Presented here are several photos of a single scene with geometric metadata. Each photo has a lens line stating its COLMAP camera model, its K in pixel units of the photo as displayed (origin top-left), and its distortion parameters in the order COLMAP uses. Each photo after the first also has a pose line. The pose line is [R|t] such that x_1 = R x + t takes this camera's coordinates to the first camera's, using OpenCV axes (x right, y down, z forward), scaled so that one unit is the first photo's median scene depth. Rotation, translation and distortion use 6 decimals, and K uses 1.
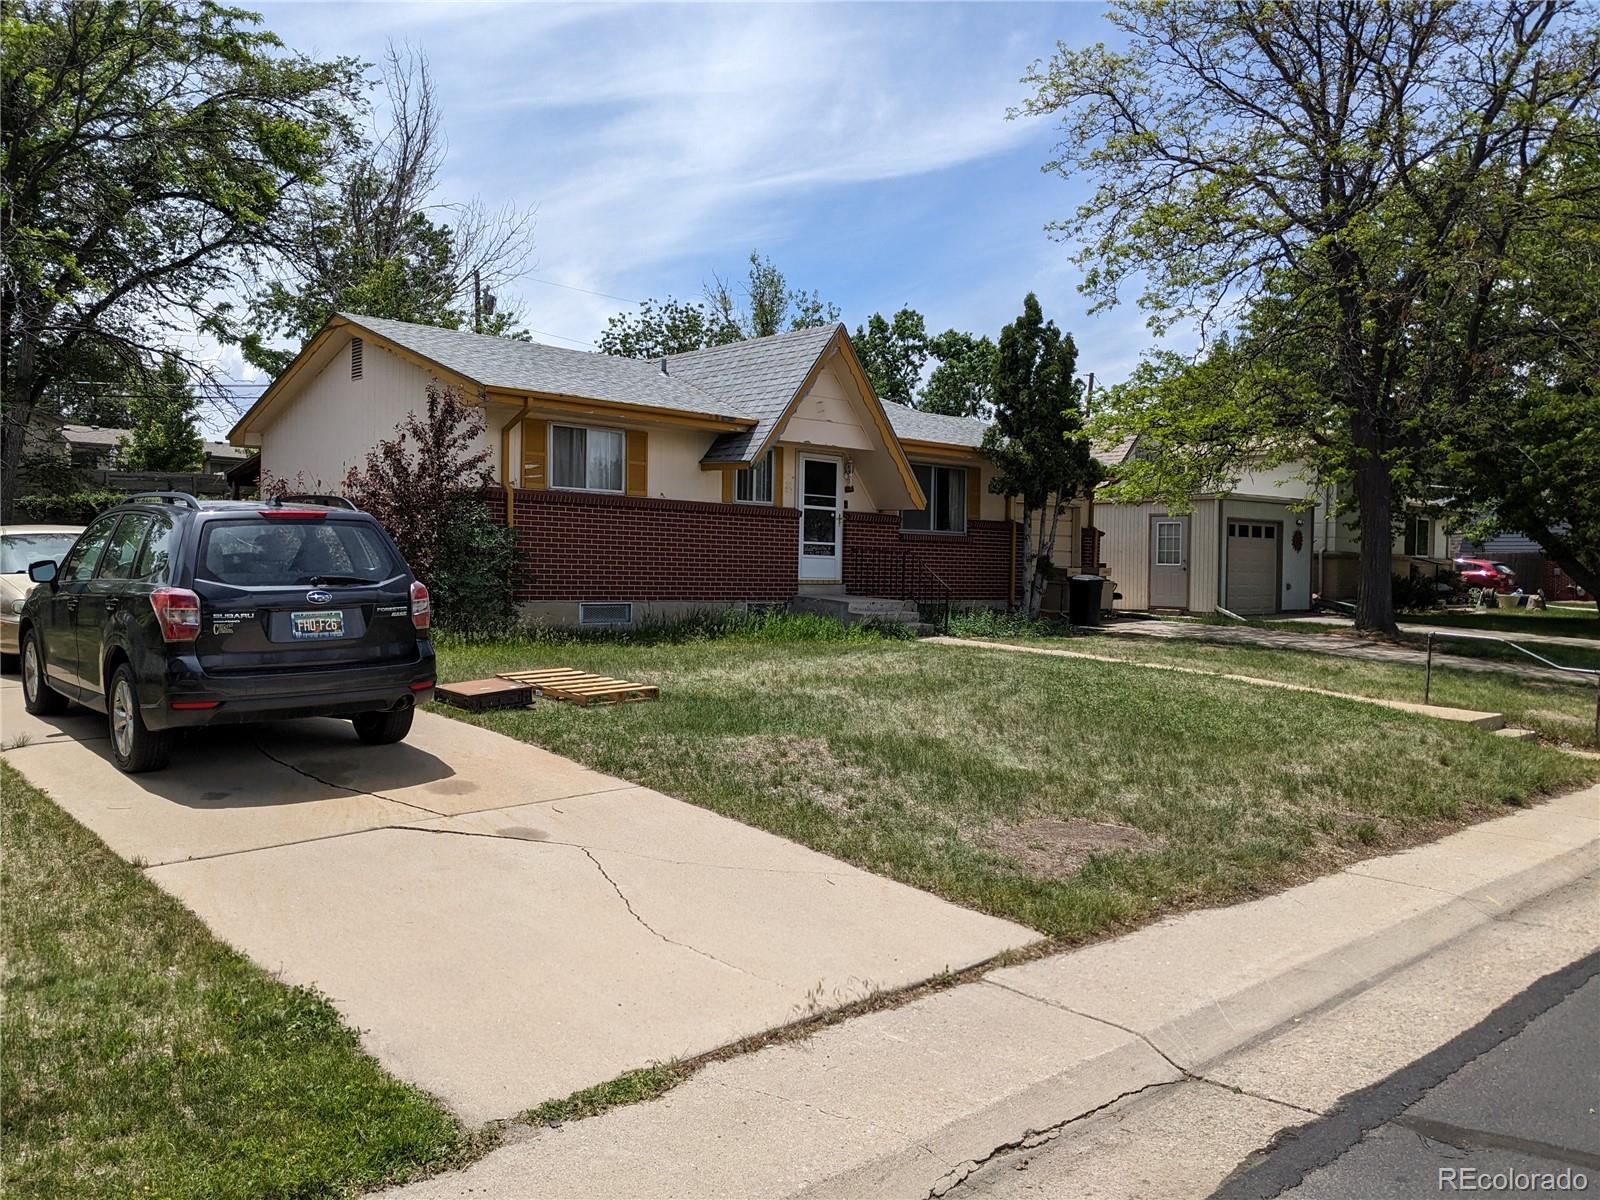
lens RADIAL K [[1263.8, 0, 798.5], [0, 1263.8, 602.6], [0, 0, 1]] dist [0.034102, -0.071430]
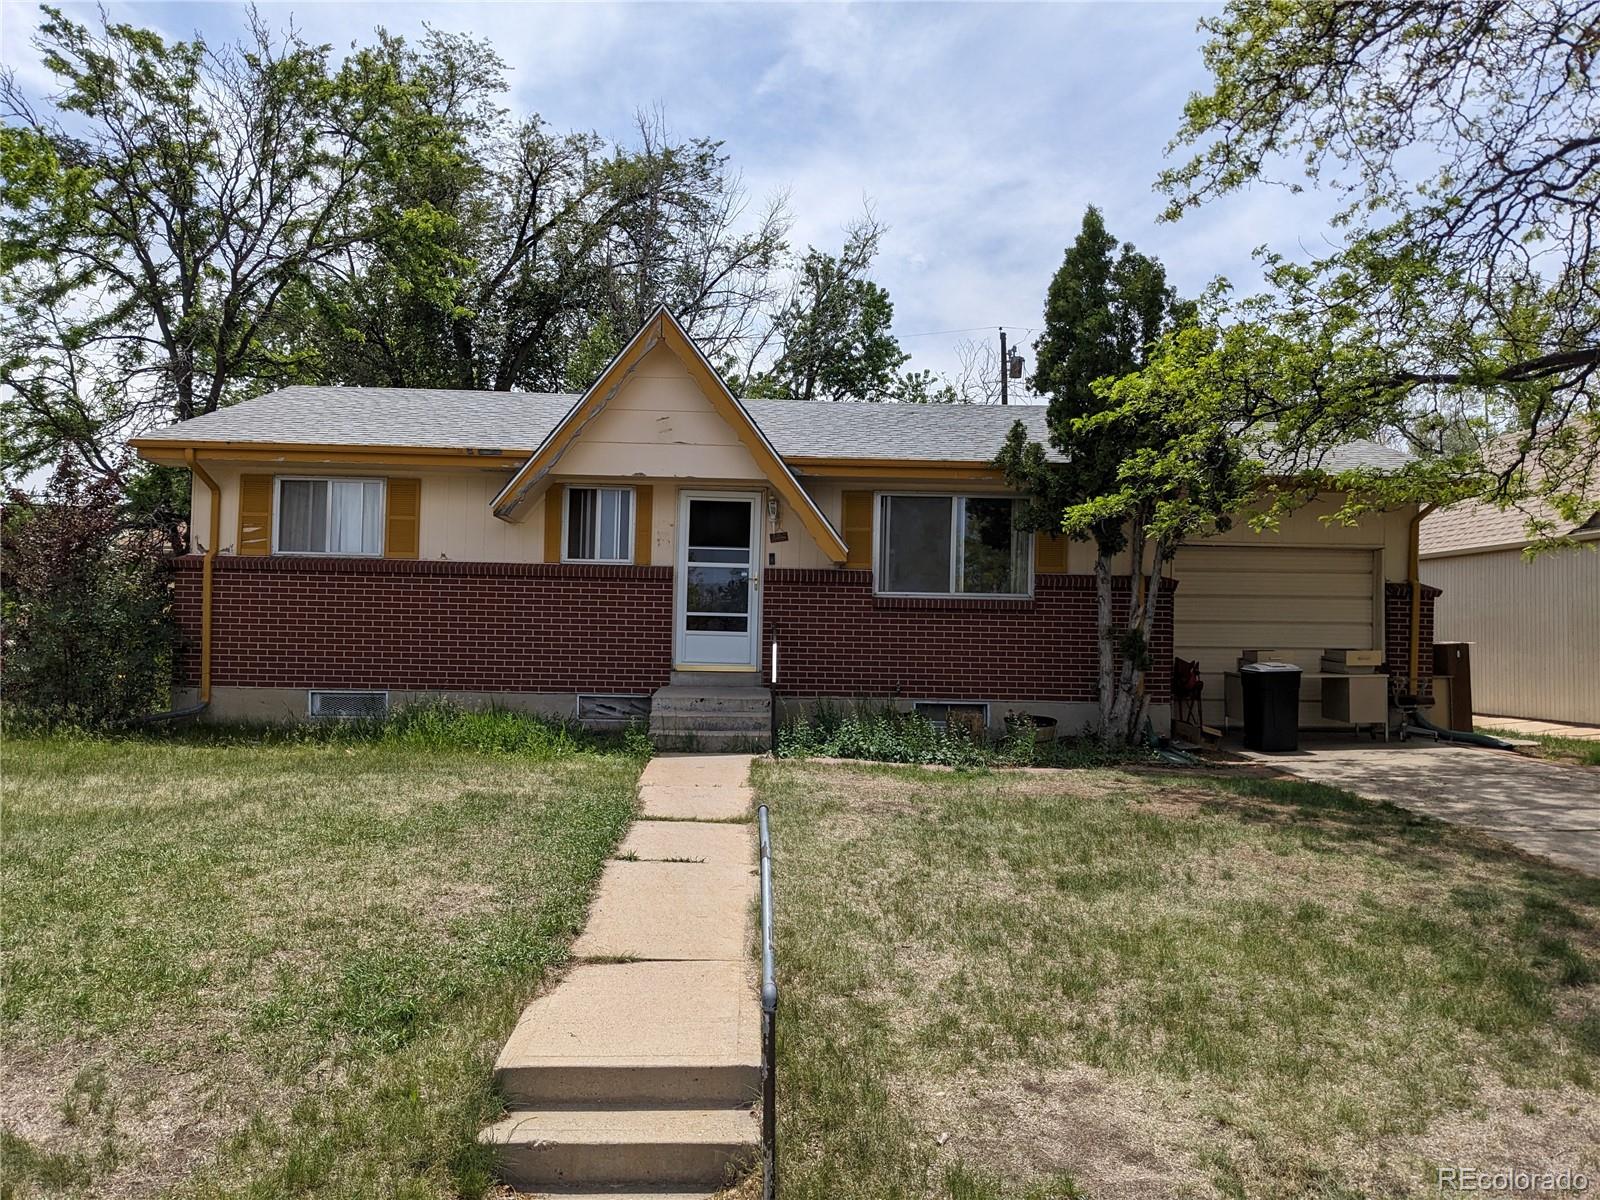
lens RADIAL K [[1263.8, 0, 800.5], [0, 1263.8, 595.8], [0, 0, 1]] dist [0.034102, -0.071430]
pose [[0.770436, -0.029639, -0.636828, 0.511893], [-0.017913, 0.997518, -0.068097, -0.010238], [0.637266, 0.063872, 0.767992, 0.490491]]
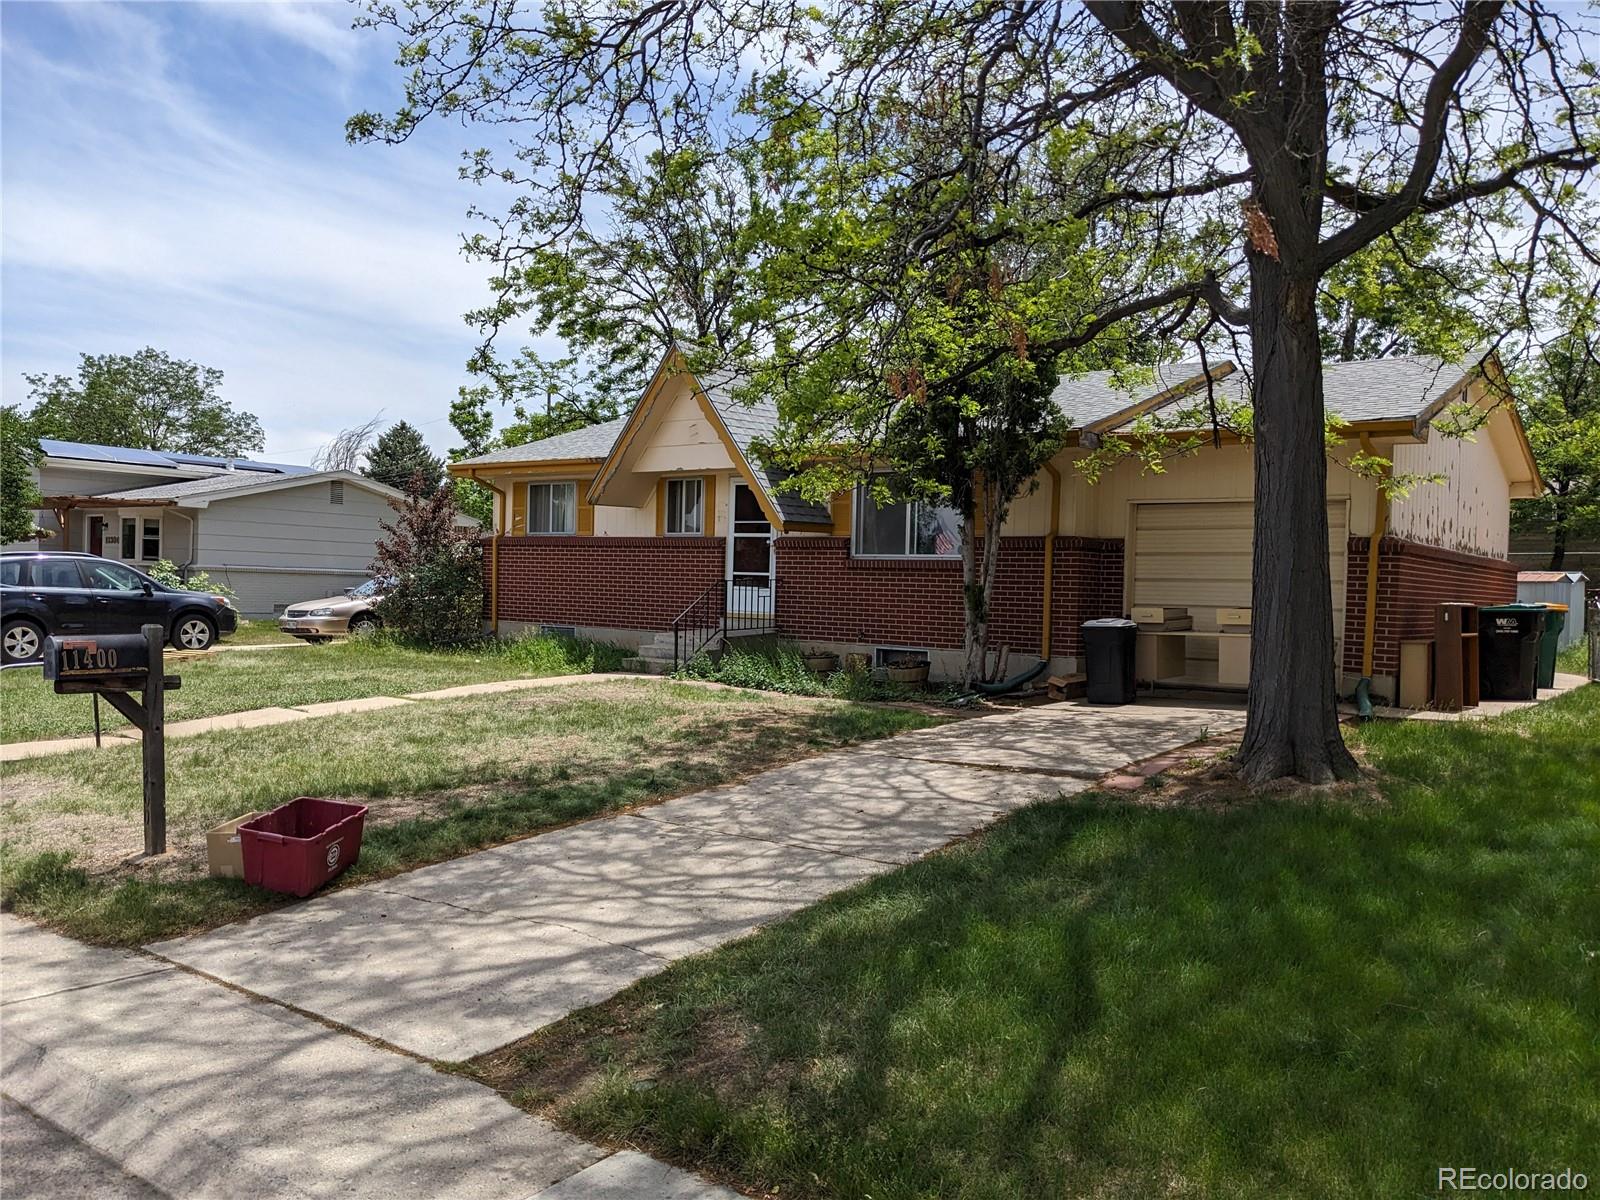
lens RADIAL K [[1263.8, 0, 800.4], [0, 1263.8, 610.5], [0, 0, 1]] dist [0.034102, -0.071430]
pose [[0.175252, -0.001856, -0.984522, 0.928134], [-0.052559, 0.998555, -0.011238, -0.012895], [0.983120, 0.053715, 0.174901, 0.890049]]
